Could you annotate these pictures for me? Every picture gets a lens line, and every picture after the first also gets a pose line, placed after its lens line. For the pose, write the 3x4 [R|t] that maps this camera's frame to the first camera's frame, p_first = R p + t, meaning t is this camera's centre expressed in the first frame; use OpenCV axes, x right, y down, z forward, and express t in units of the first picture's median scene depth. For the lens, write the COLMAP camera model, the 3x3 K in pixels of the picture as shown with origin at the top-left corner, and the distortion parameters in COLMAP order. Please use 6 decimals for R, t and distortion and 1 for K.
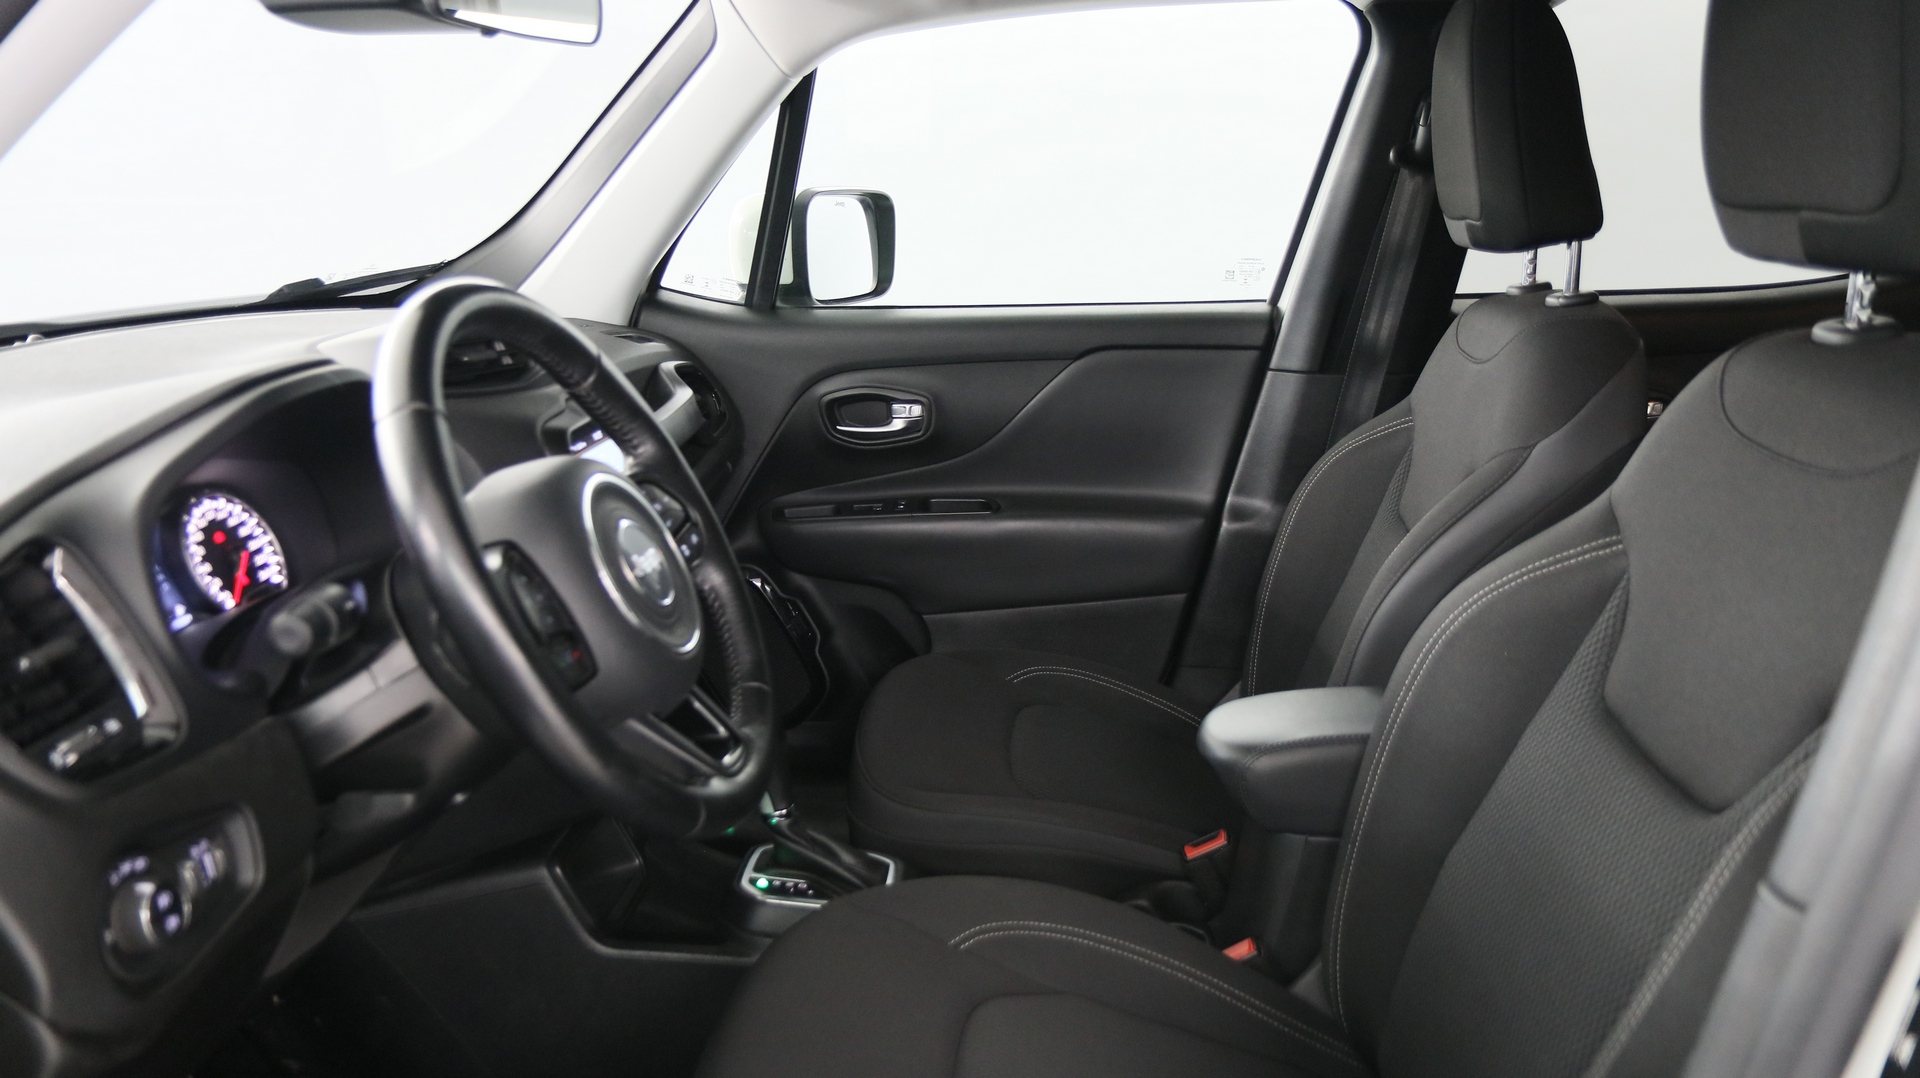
lens RADIAL K [[1458.4, 0, 960.0], [0, 1458.4, 539.0], [0, 0, 1]] dist [0.011460, -0.045431]
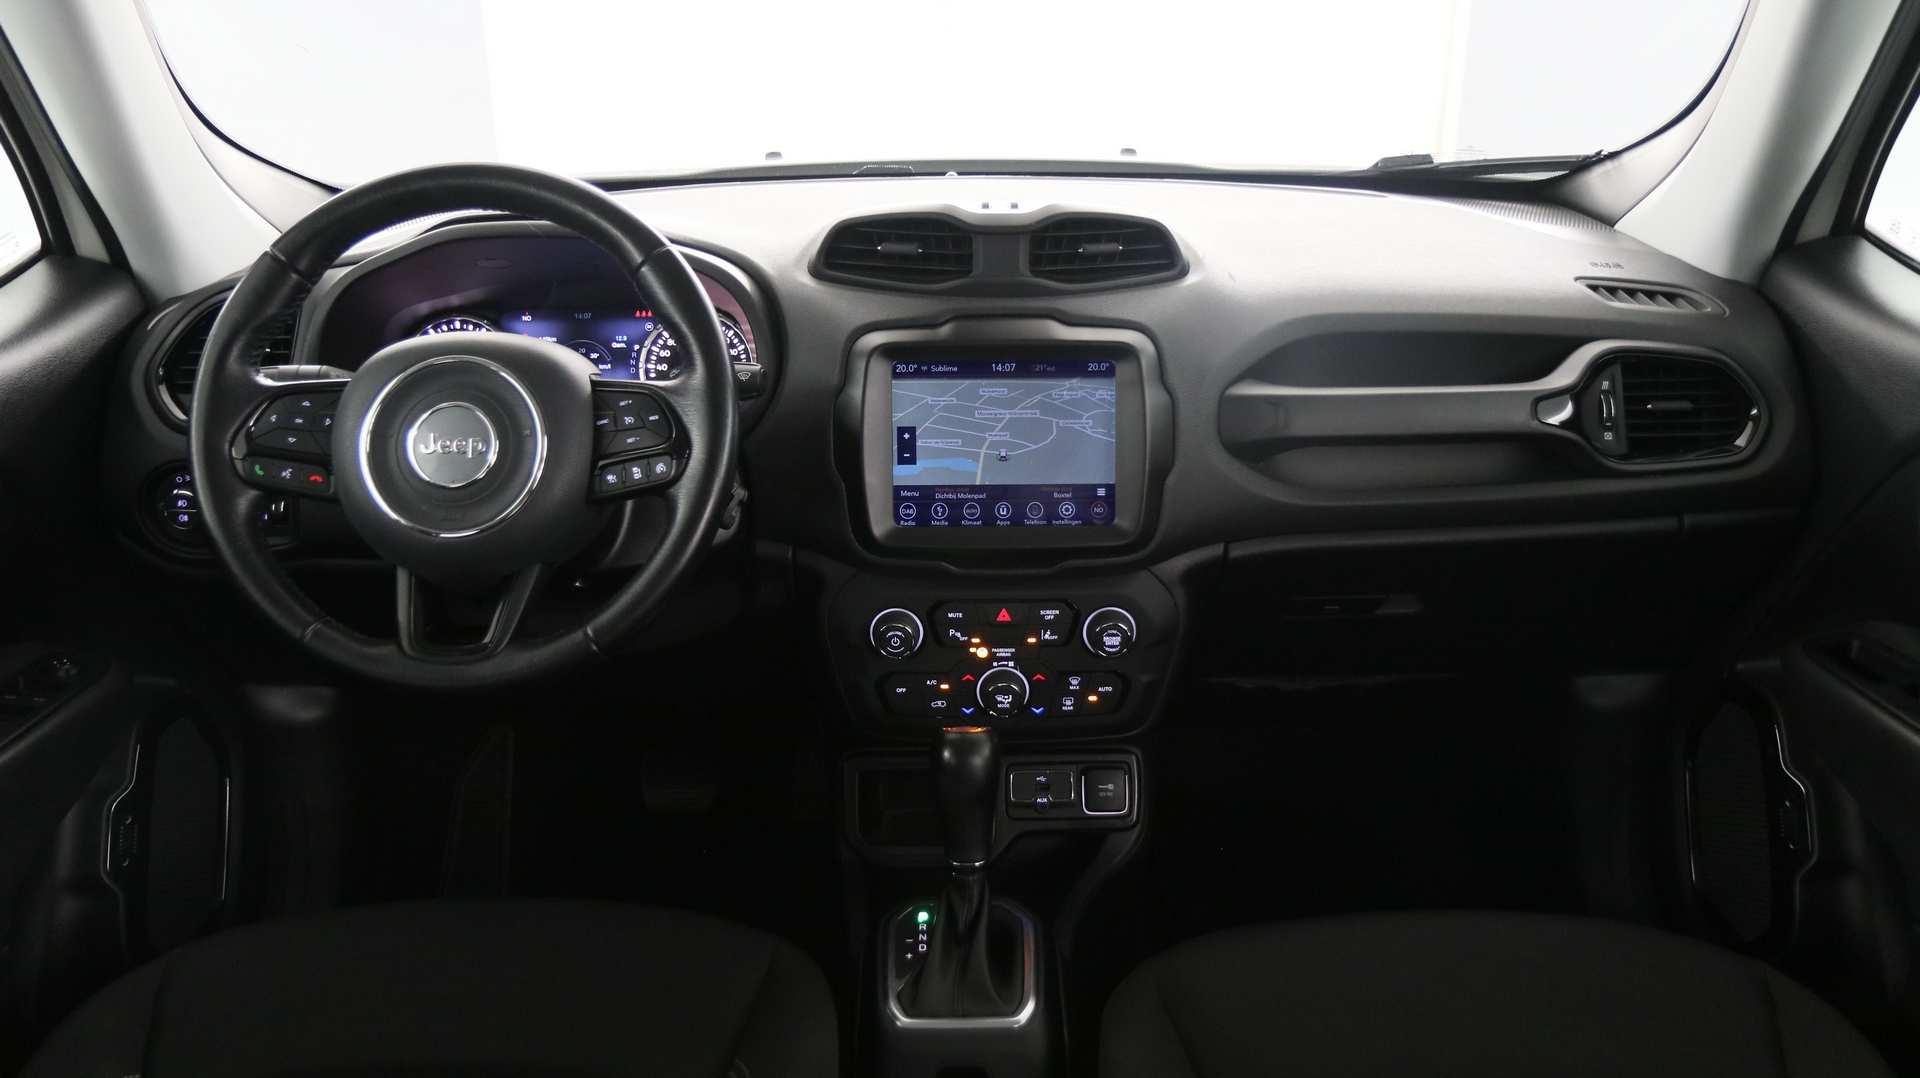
lens RADIAL K [[1497.4, 0, 960.0], [0, 1497.4, 539.0], [0, 0, 1]] dist [0.001047, 0.001693]
pose [[0.080780, 0.347858, -0.934061, 0.411691], [-0.236847, 0.916981, 0.321014, -0.171303], [0.968183, 0.195298, 0.156463, 0.571756]]
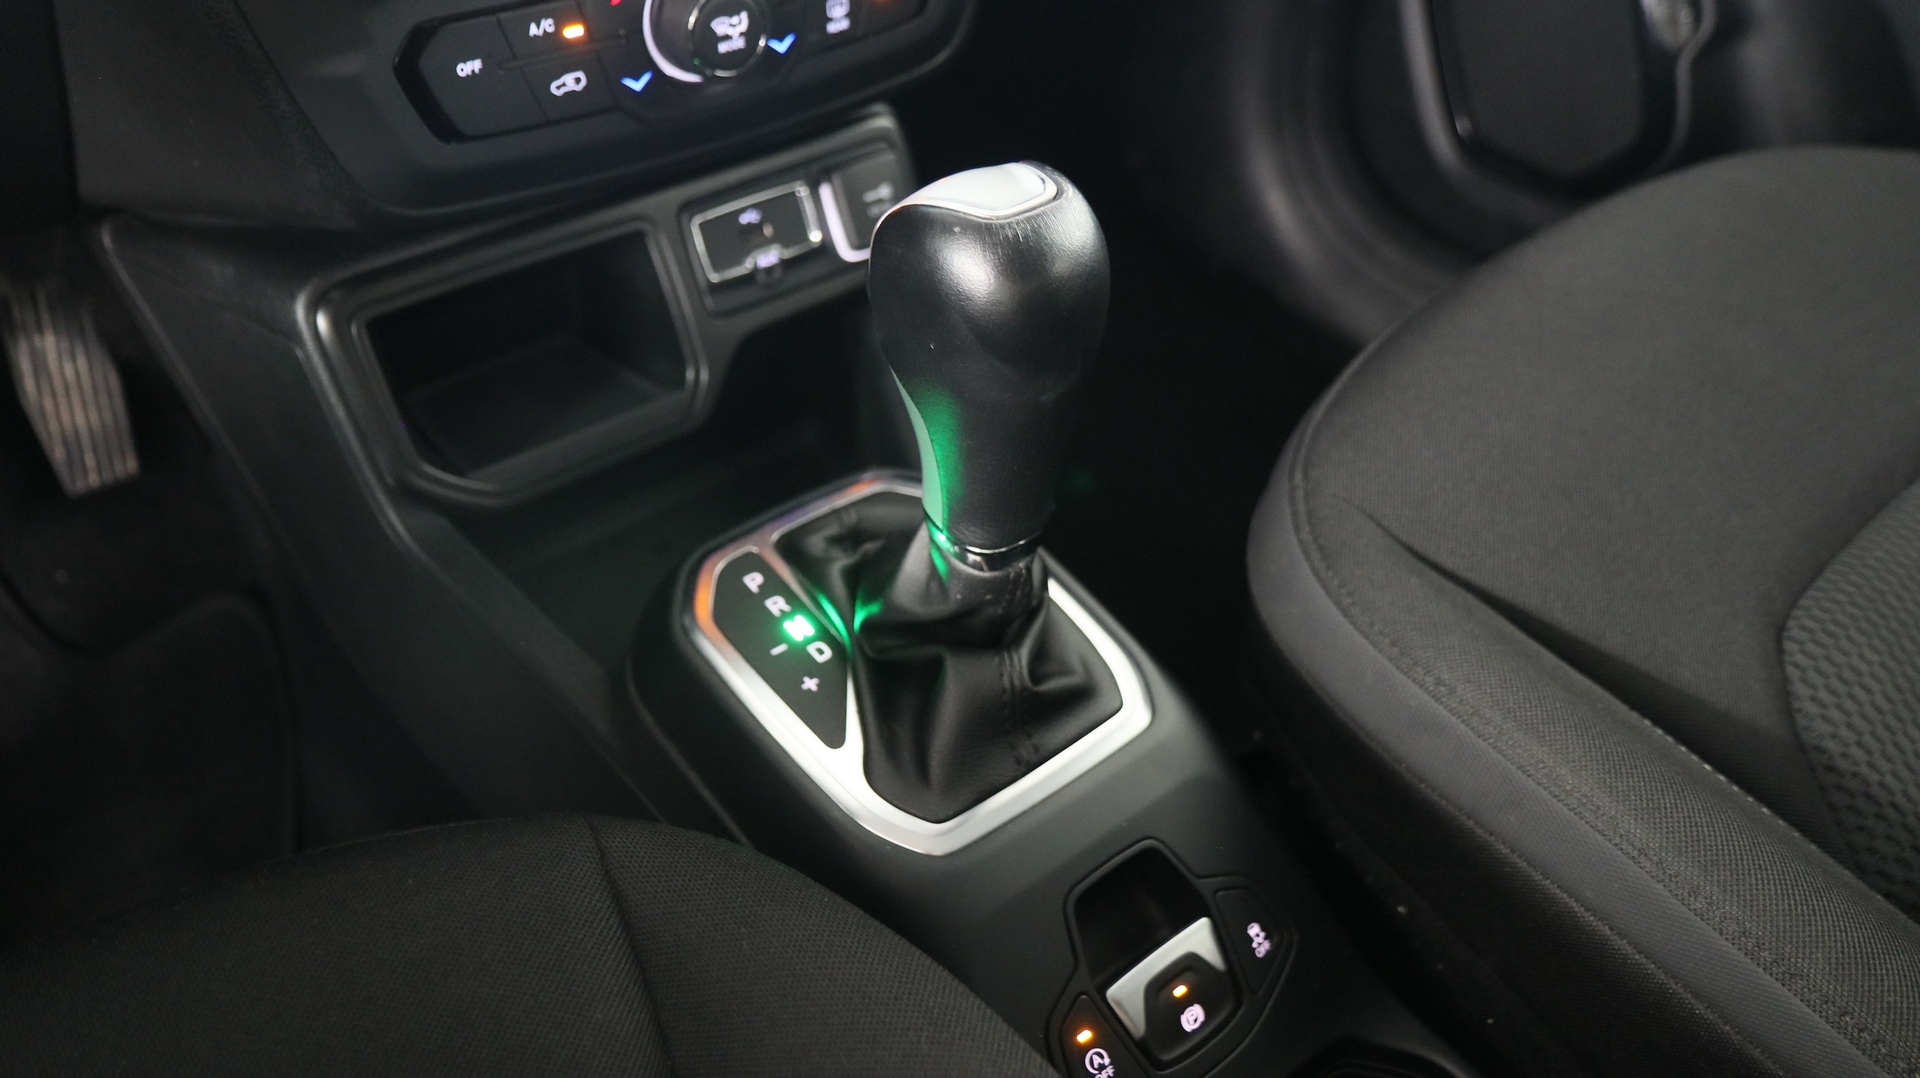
lens RADIAL K [[1431.9, 0, 956.2], [0, 1431.9, 565.2], [0, 0, 1]] dist [-0.010888, -0.003451]
pose [[0.686210, 0.504985, -0.523550, 0.055055], [-0.210363, 0.826768, 0.521731, 0.025503], [0.696321, -0.247882, 0.673567, 0.541251]]
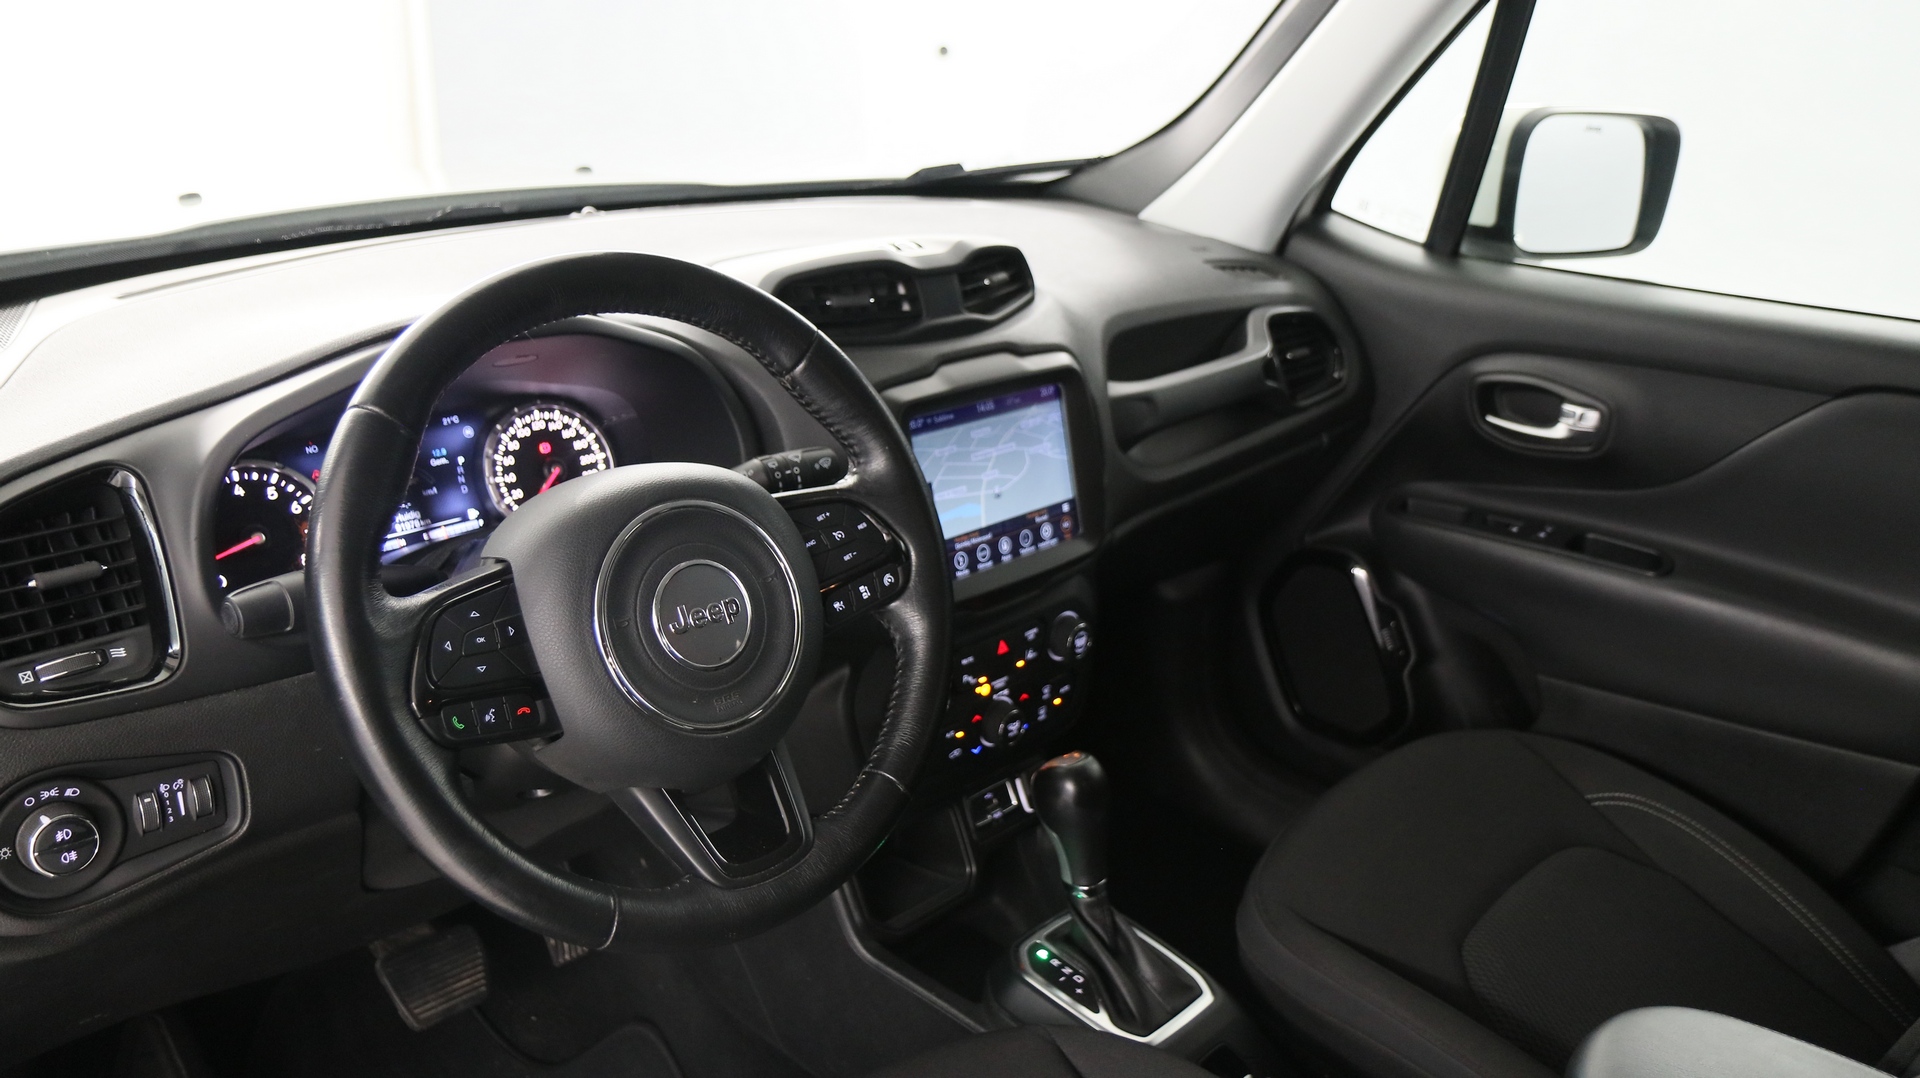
lens RADIAL K [[1458.4, 0, 960.0], [0, 1458.4, 539.0], [0, 0, 1]] dist [0.011460, -0.045431]
pose [[0.765503, 0.261722, -0.587798, 0.181004], [-0.196565, 0.964986, 0.173677, -0.094843], [0.612672, -0.017410, 0.790146, 0.200471]]
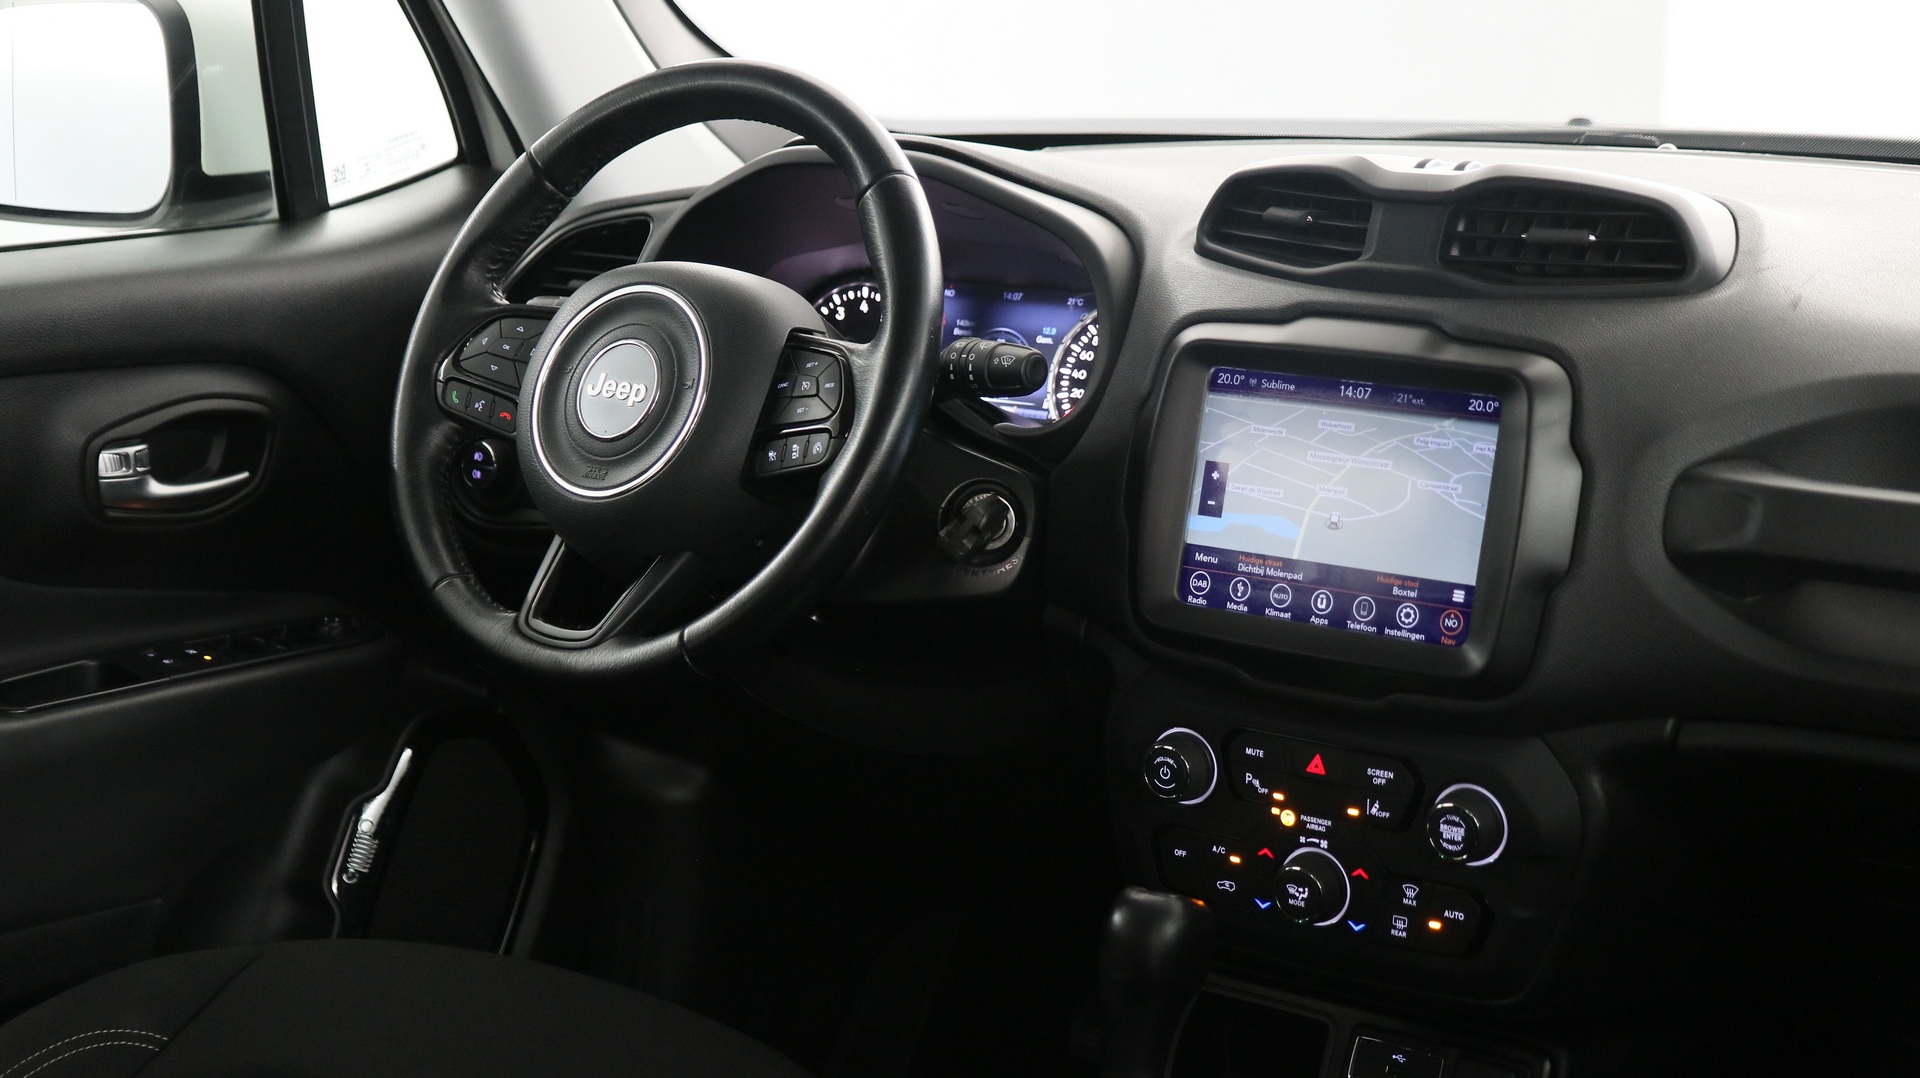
lens RADIAL K [[2857.1, 0, 960.0], [0, 2857.1, 539.0], [0, 0, 1]] dist [0.018549, 0.216296]
pose [[-0.531328, 0.189591, -0.825679, 0.529967], [-0.199829, 0.919087, 0.339630, -0.249943], [0.823261, 0.345449, -0.450451, 0.940772]]
